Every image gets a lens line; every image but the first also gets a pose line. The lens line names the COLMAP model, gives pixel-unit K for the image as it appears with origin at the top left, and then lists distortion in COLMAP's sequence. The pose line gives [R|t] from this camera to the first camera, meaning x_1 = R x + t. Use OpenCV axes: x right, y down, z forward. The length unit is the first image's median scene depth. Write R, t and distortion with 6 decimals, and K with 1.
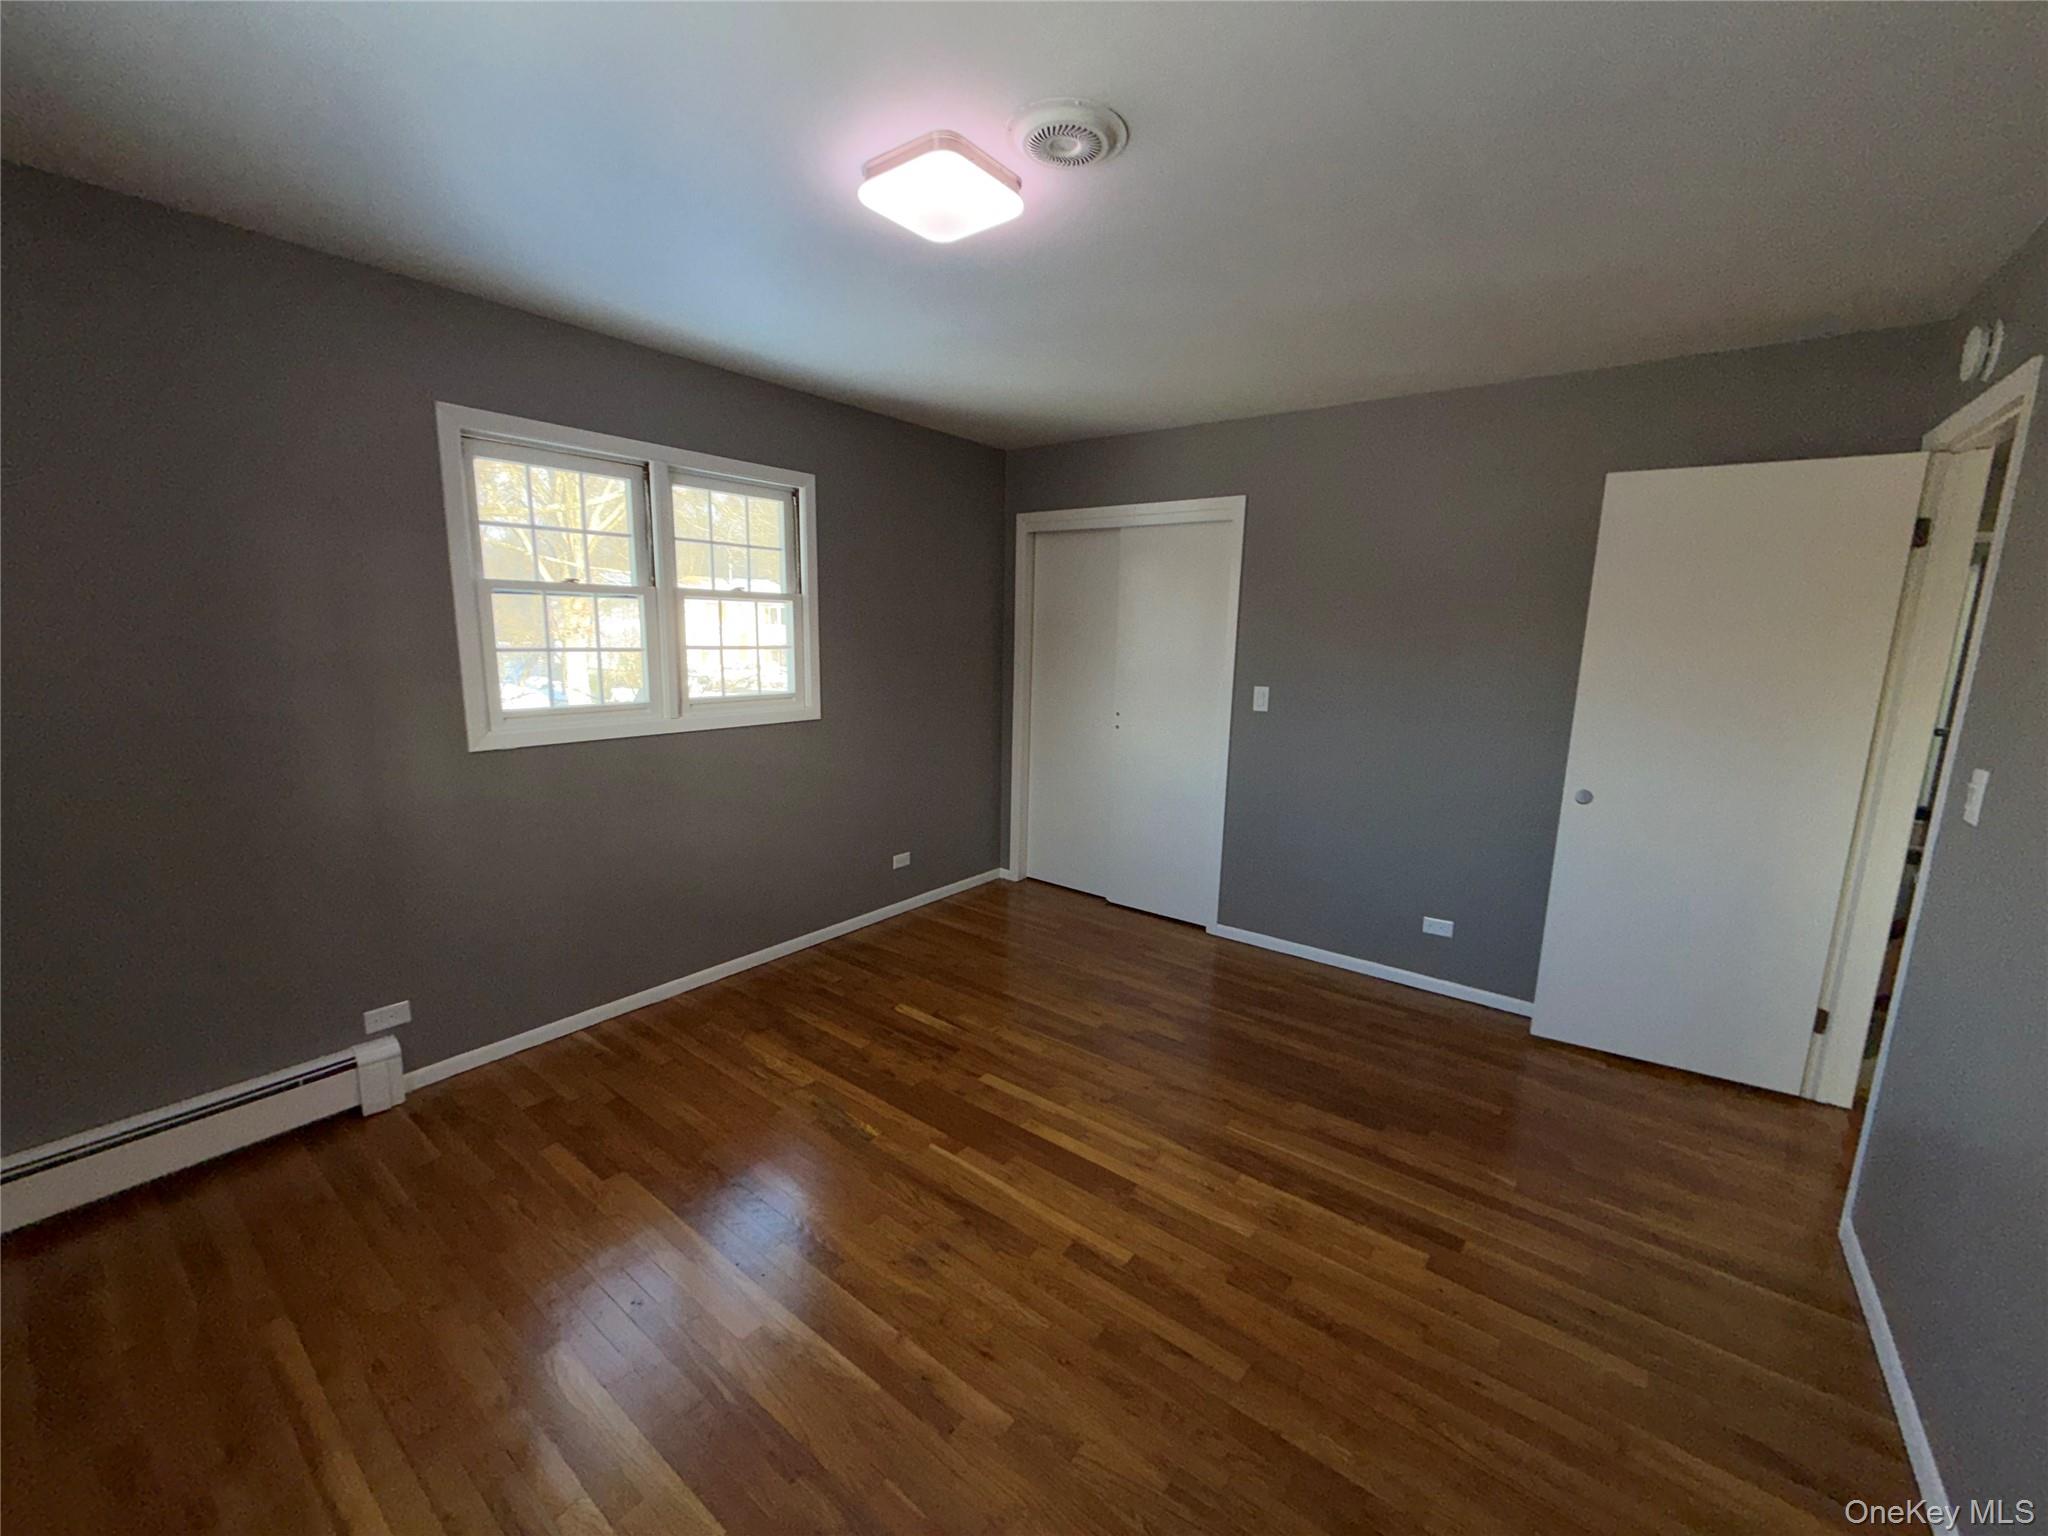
lens RADIAL K [[821.8, 0, 1012.4], [0, 821.8, 763.3], [0, 0, 1]] dist [-0.002303, -0.000689]
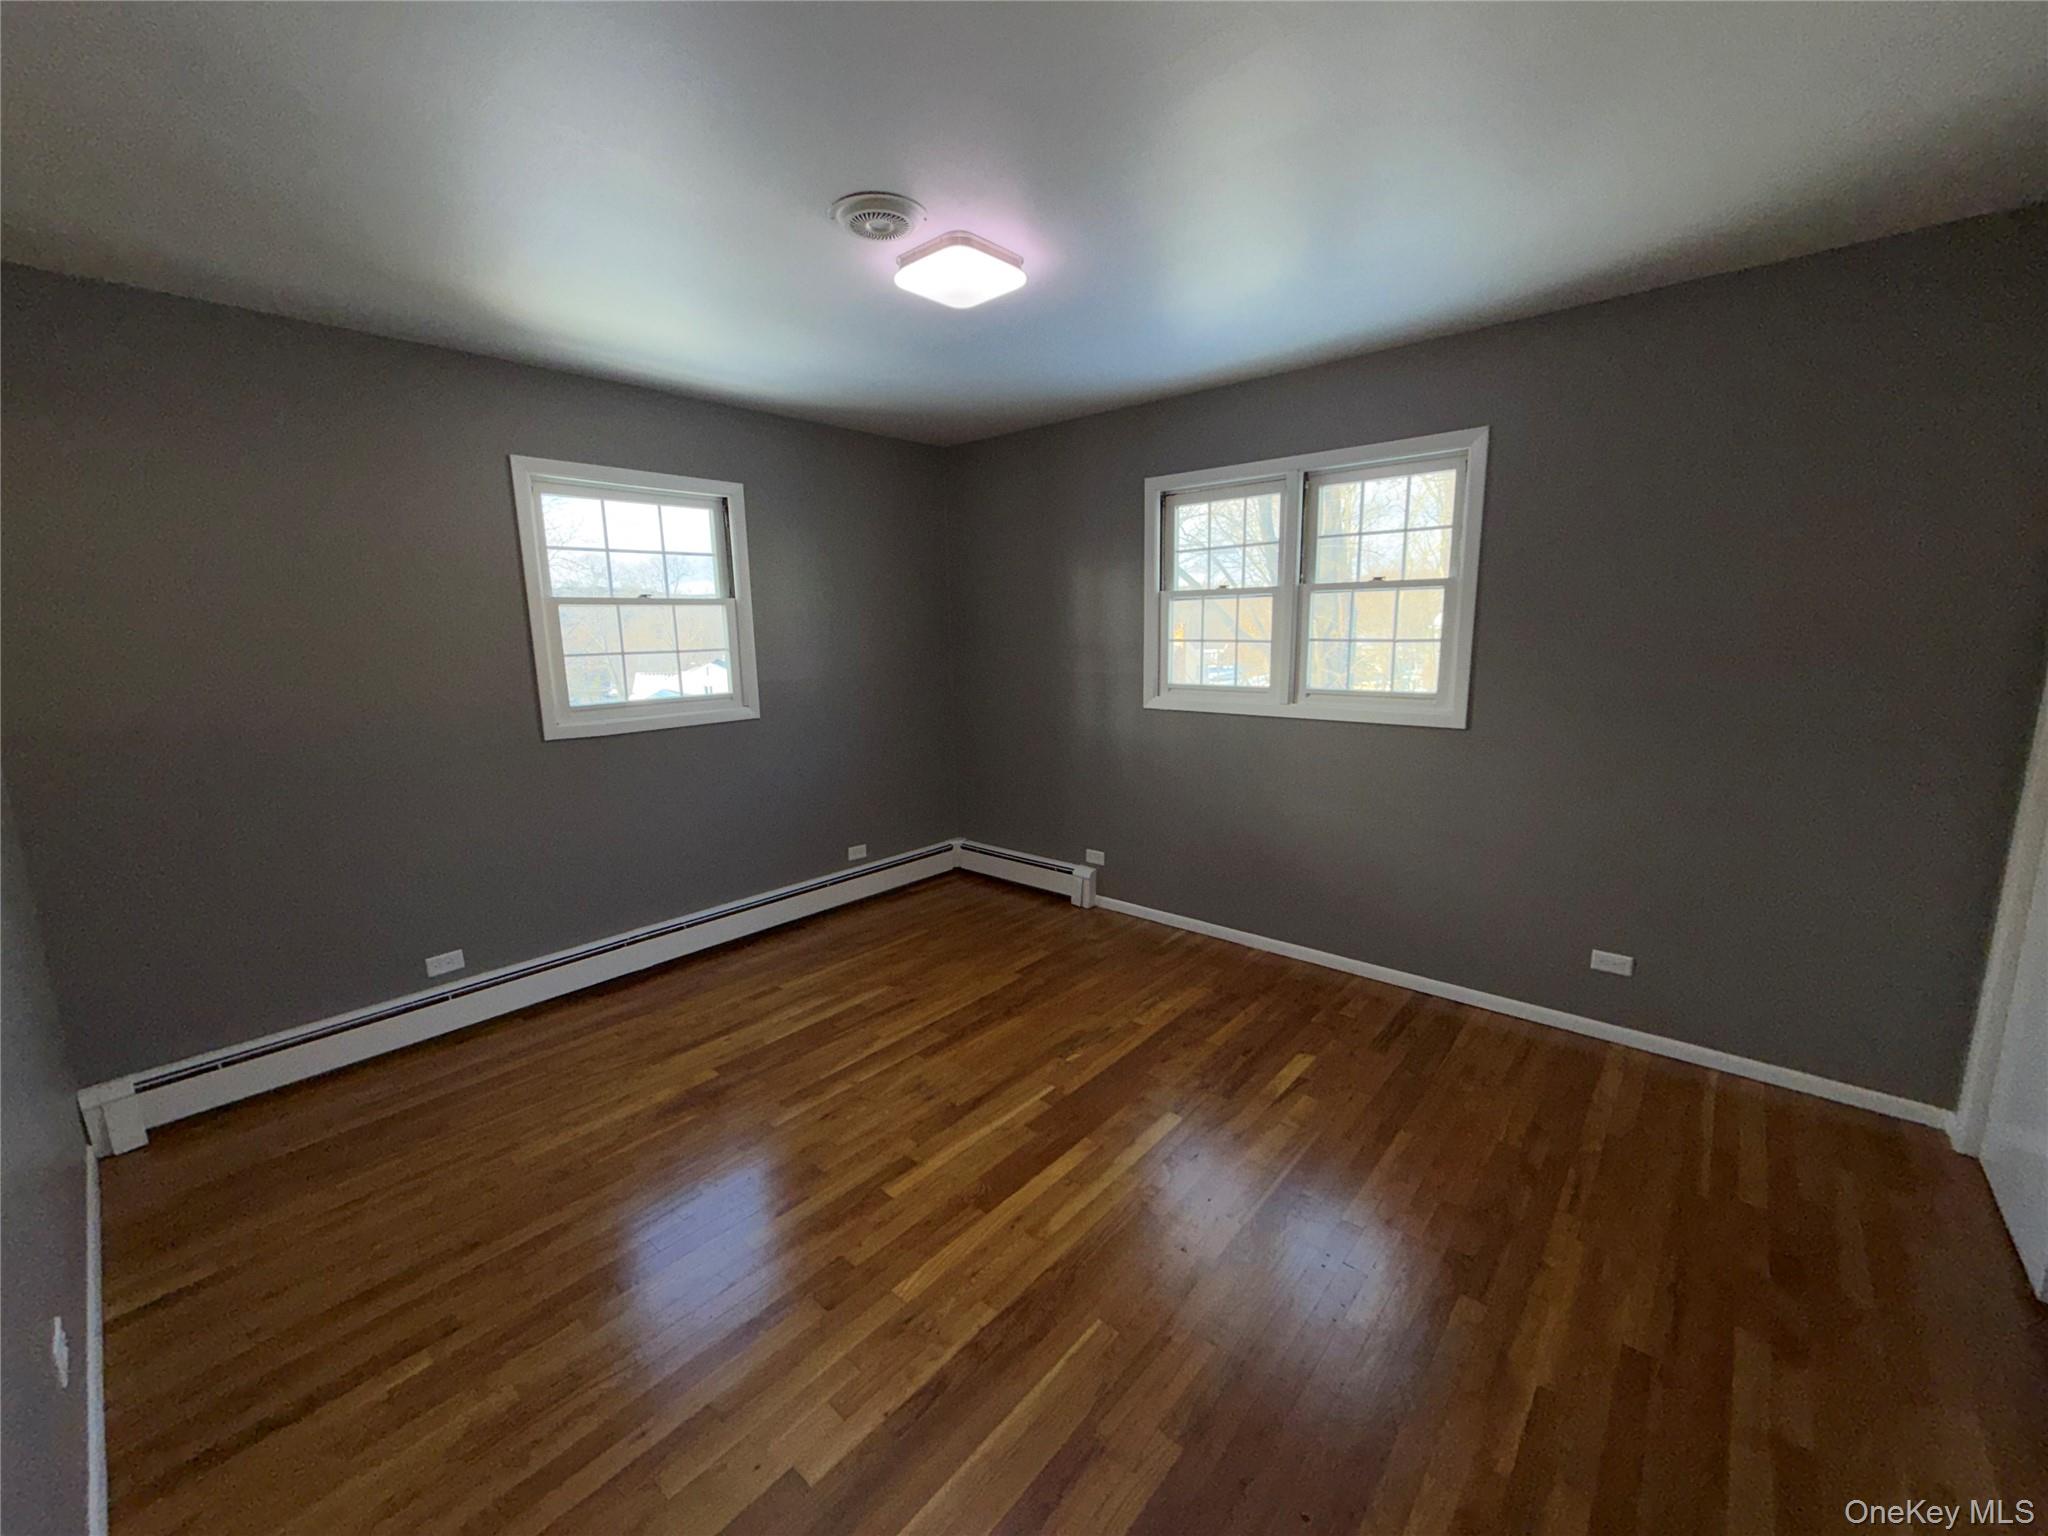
lens RADIAL K [[821.8, 0, 1023.6], [0, 821.8, 765.2], [0, 0, 1]] dist [-0.002303, -0.000689]
pose [[-0.065883, 0.152324, -0.986132, 0.853307], [-0.148869, 0.975718, 0.160661, -0.120473], [0.986660, 0.157389, -0.041607, 0.860102]]
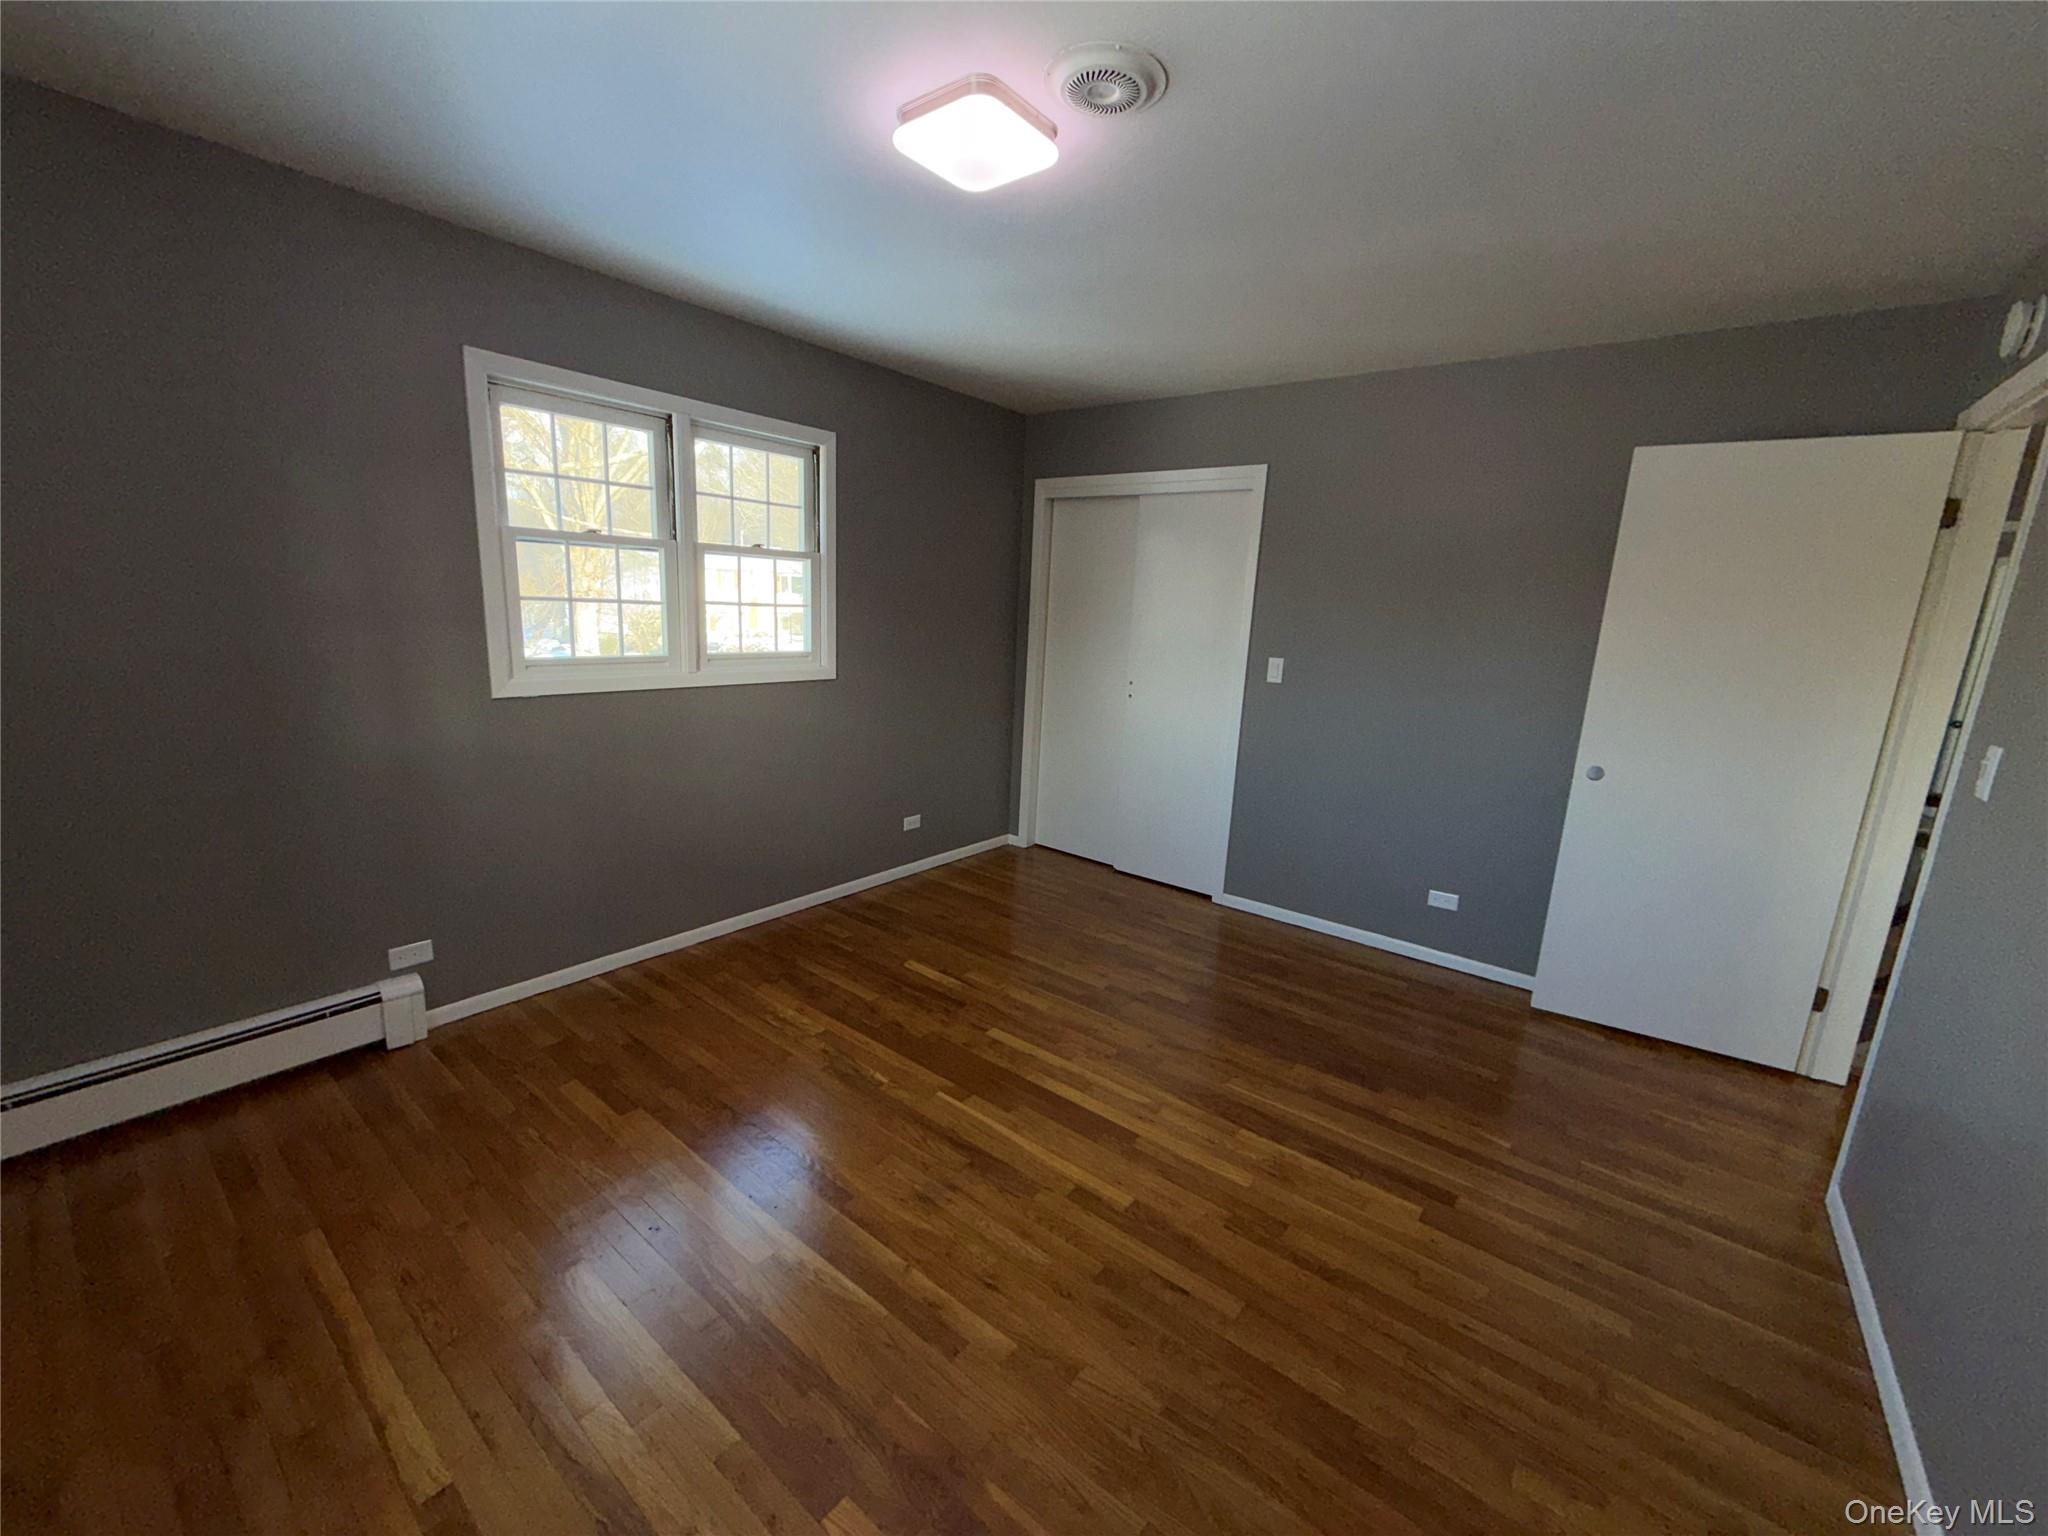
lens RADIAL K [[821.8, 0, 1012.2], [0, 821.8, 764.6], [0, 0, 1]] dist [-0.002303, -0.000689]
pose [[0.999589, 0.027617, -0.007753, -0.009710], [-0.027361, 0.999133, 0.031394, 0.019079], [0.008613, -0.031169, 0.999477, -0.010141]]
